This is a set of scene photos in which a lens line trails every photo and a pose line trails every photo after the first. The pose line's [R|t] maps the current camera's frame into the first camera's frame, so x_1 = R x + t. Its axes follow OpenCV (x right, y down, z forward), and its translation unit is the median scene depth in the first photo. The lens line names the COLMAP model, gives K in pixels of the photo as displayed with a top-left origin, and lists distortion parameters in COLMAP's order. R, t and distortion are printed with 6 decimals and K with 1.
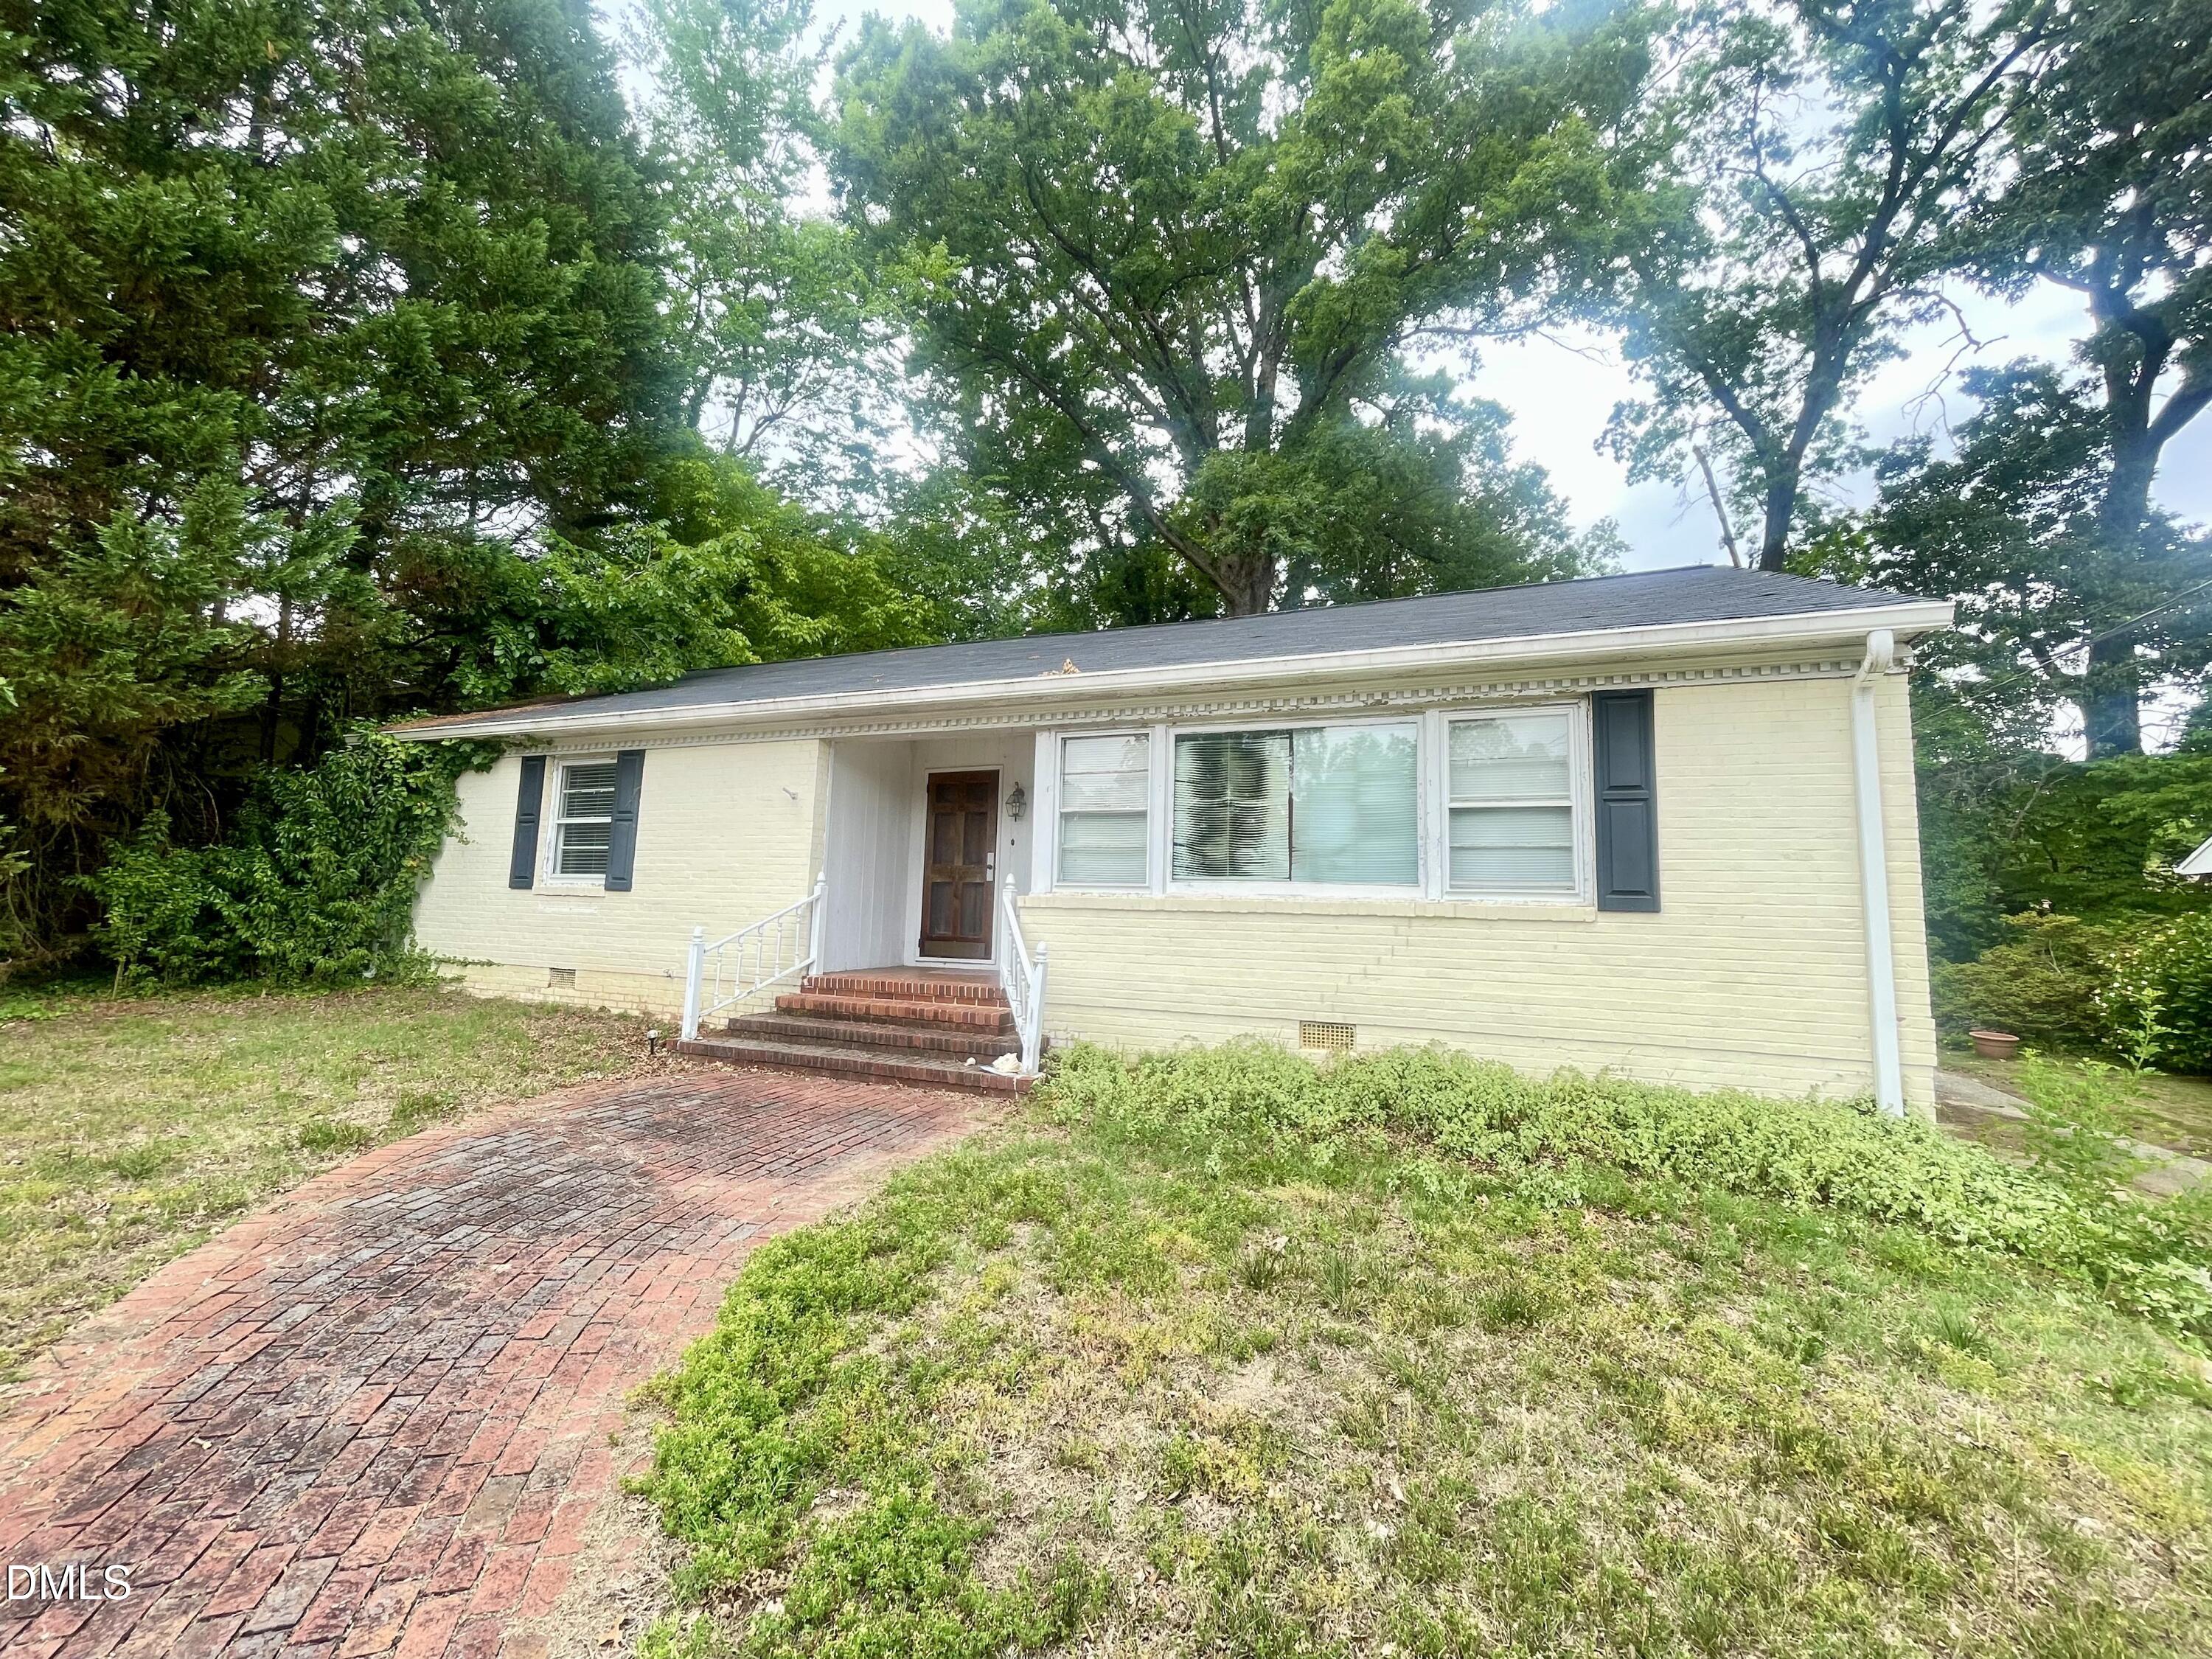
lens RADIAL K [[895.9, 0, 1105.0], [0, 895.9, 824.2], [0, 0, 1]] dist [-0.002616, 0.000020]
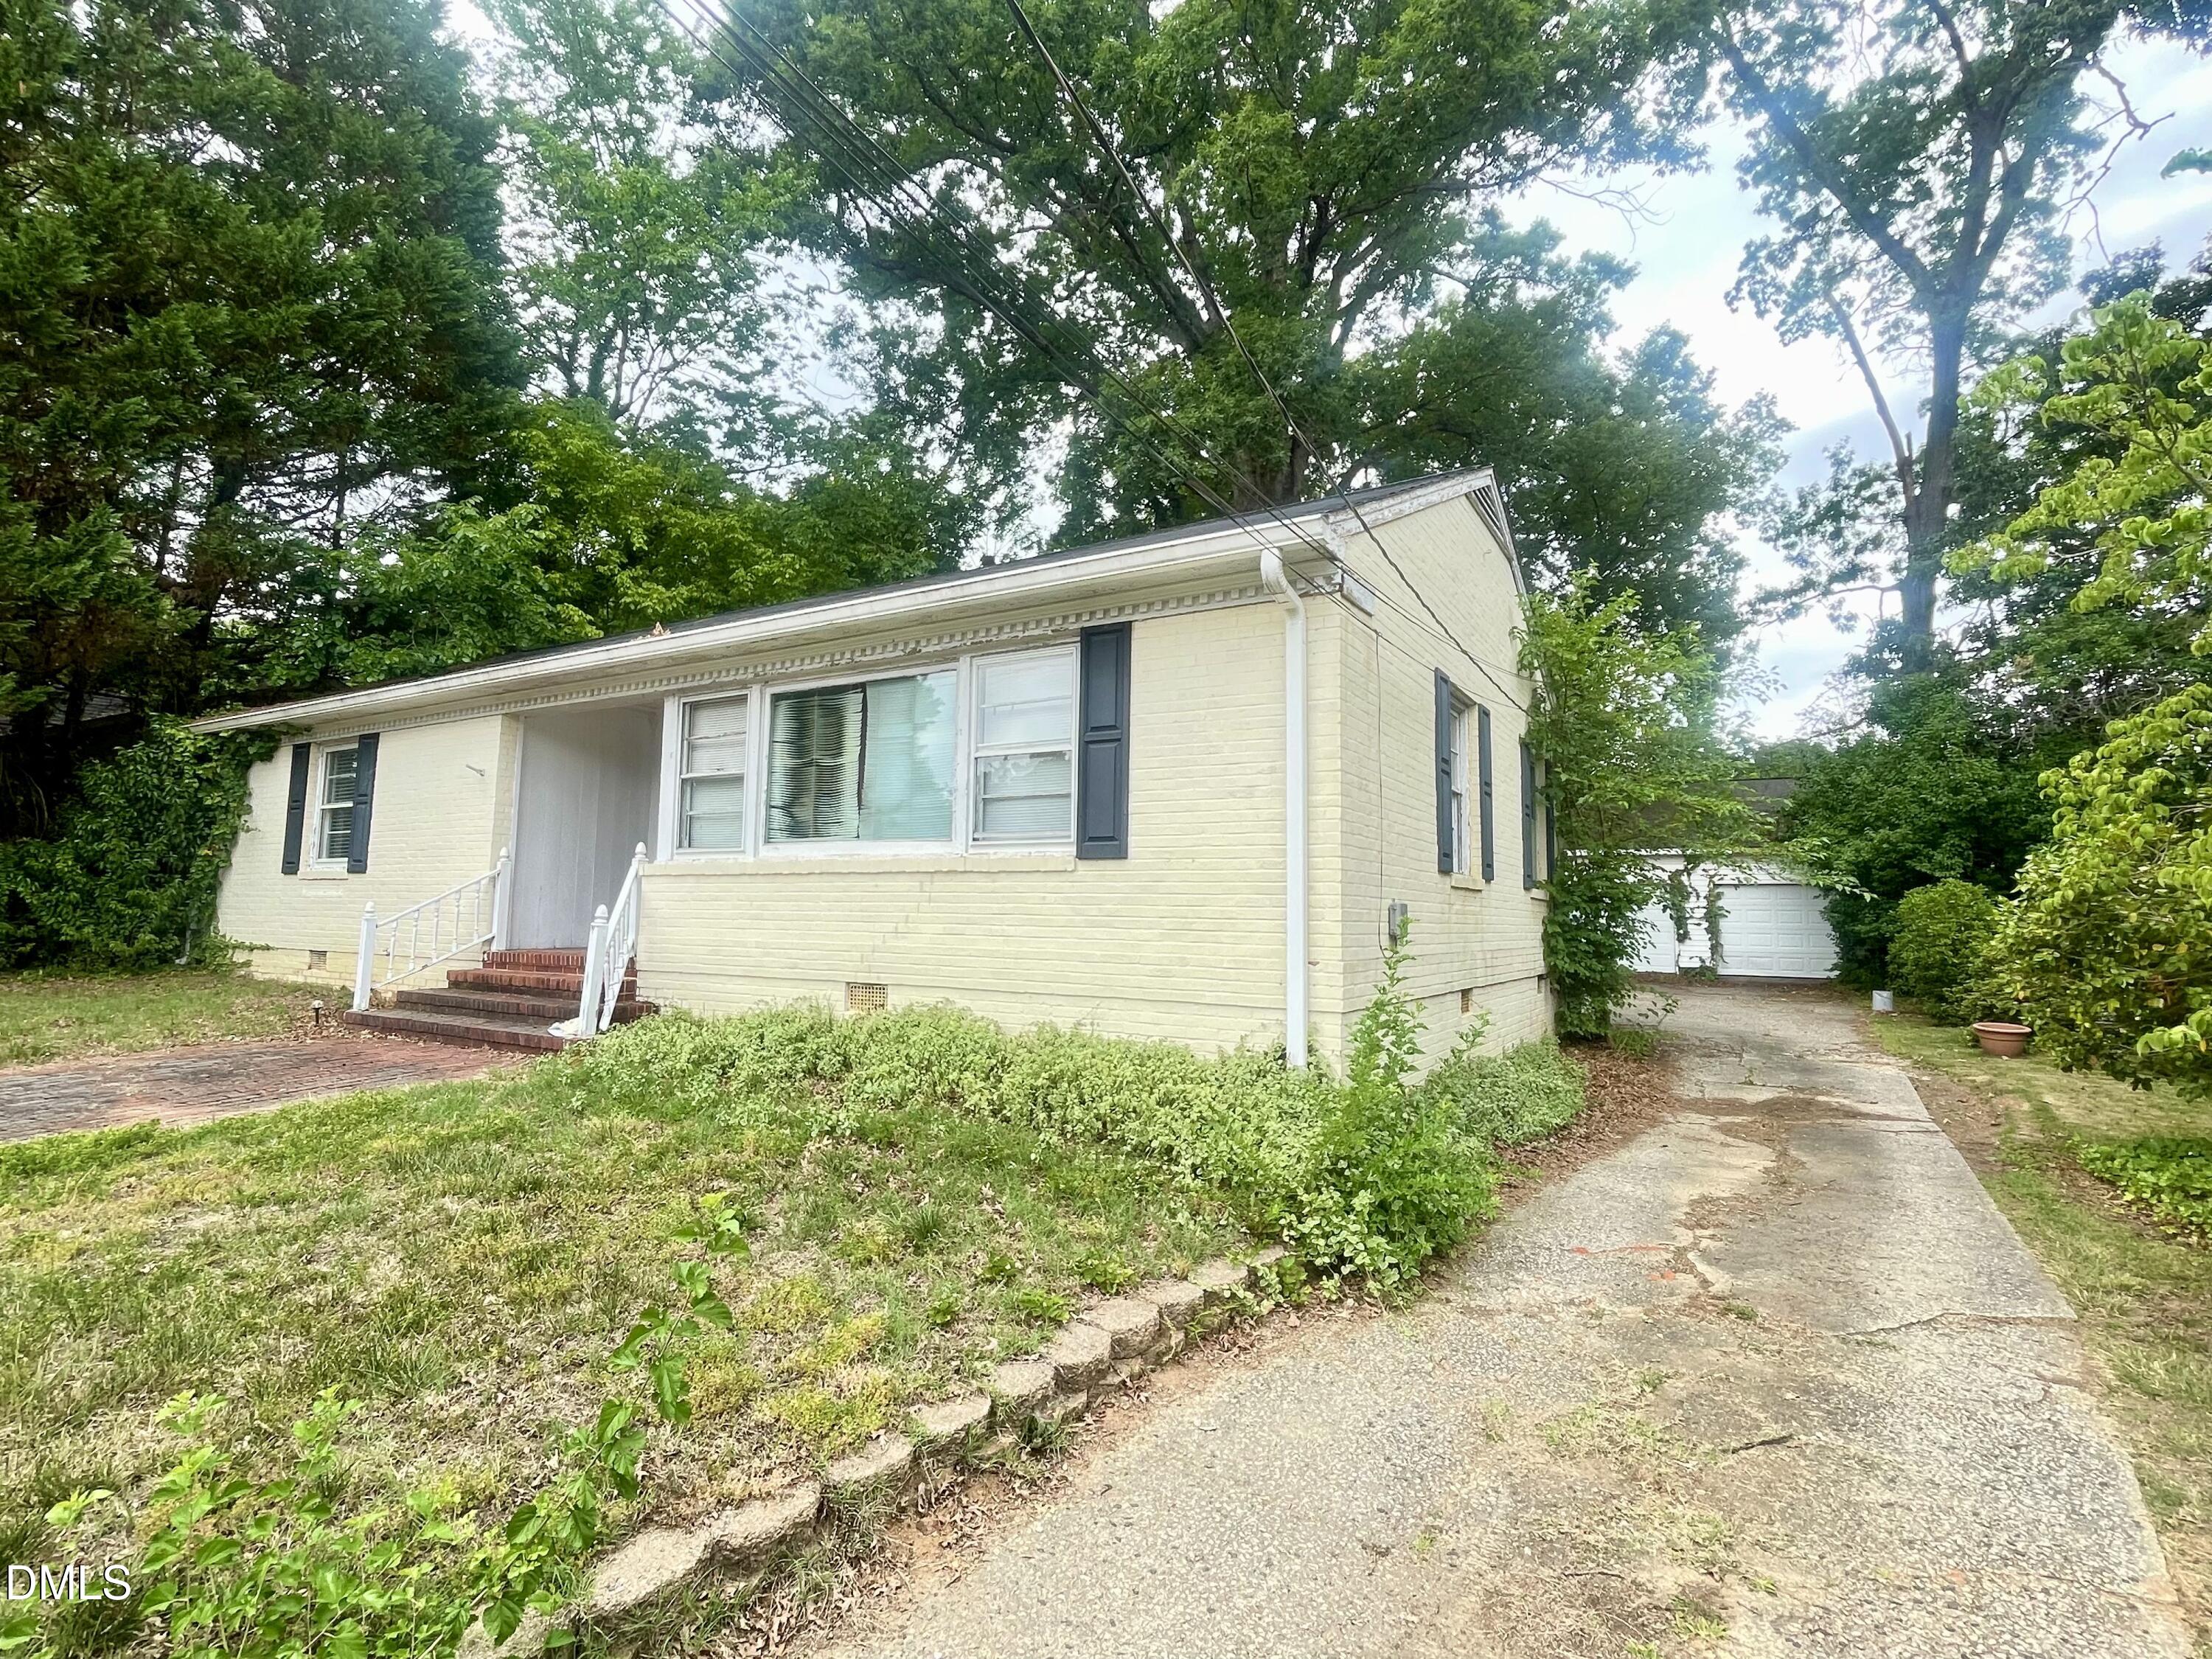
lens RADIAL K [[1084.5, 0, 1112.3], [0, 1084.5, 821.6], [0, 0, 1]] dist [-0.001004, -0.000806]
pose [[0.988188, -0.027793, -0.150704, 0.469168], [0.029467, 0.999526, 0.008883, 0.029319], [0.150386, -0.013219, 0.988539, -0.082089]]
